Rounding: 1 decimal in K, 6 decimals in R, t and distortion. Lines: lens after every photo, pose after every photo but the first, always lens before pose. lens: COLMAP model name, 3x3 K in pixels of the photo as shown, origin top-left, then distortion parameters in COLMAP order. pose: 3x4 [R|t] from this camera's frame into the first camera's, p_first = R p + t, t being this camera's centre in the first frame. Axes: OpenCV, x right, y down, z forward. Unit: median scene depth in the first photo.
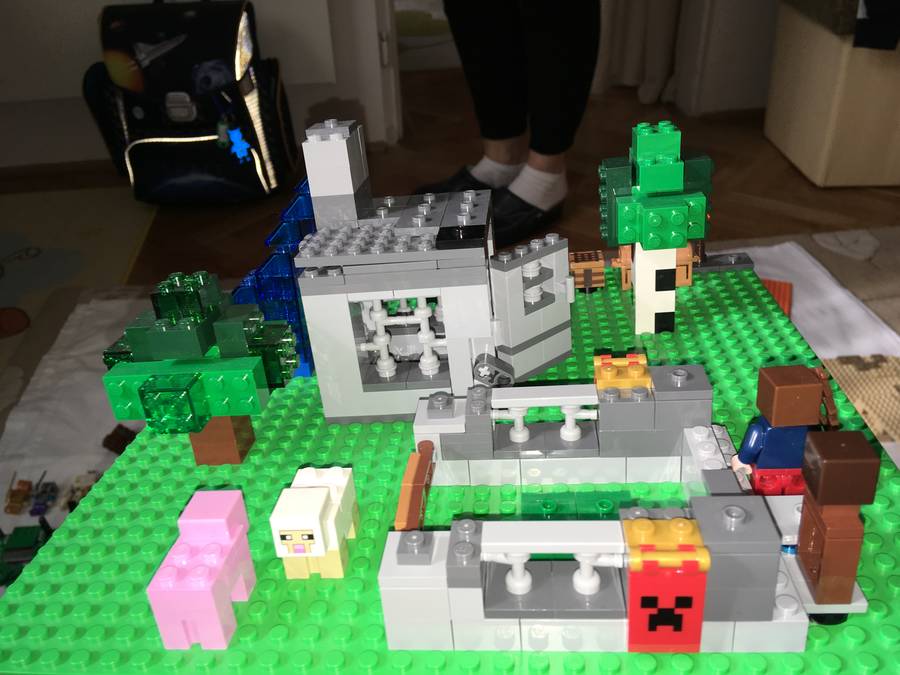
lens RADIAL K [[758.0, 0, 450.0], [0, 758.0, 337.5], [0, 0, 1]] dist [0.088300, -0.188744]
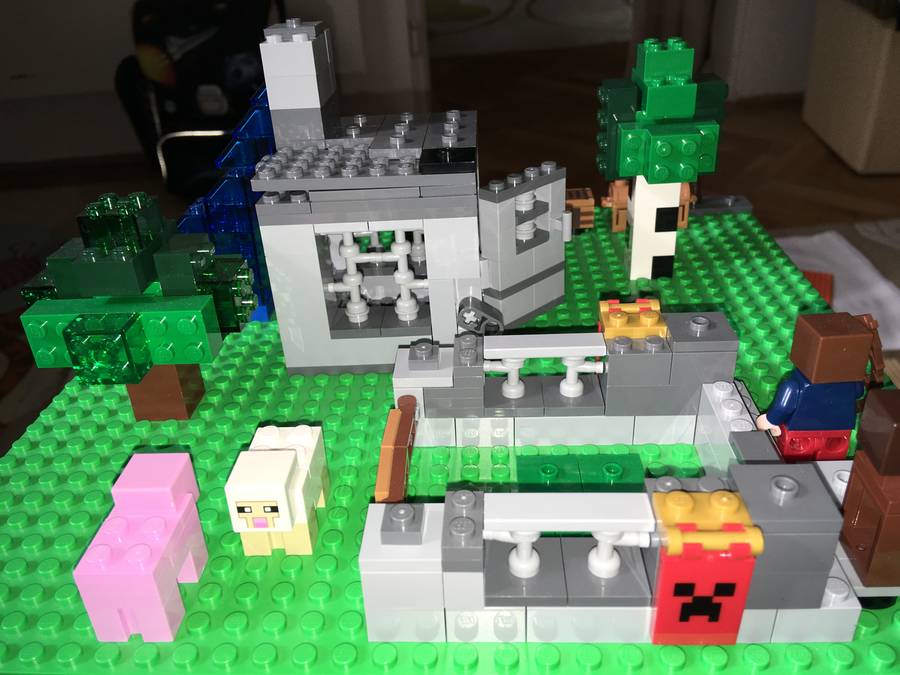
lens RADIAL K [[758.0, 0, 450.0], [0, 758.0, 337.5], [0, 0, 1]] dist [0.088300, -0.188744]
pose [[0.997919, 0.012460, 0.063261, -0.038014], [-0.016507, 0.997822, 0.063866, 0.013735], [-0.062327, -0.064777, 0.995951, 0.138550]]
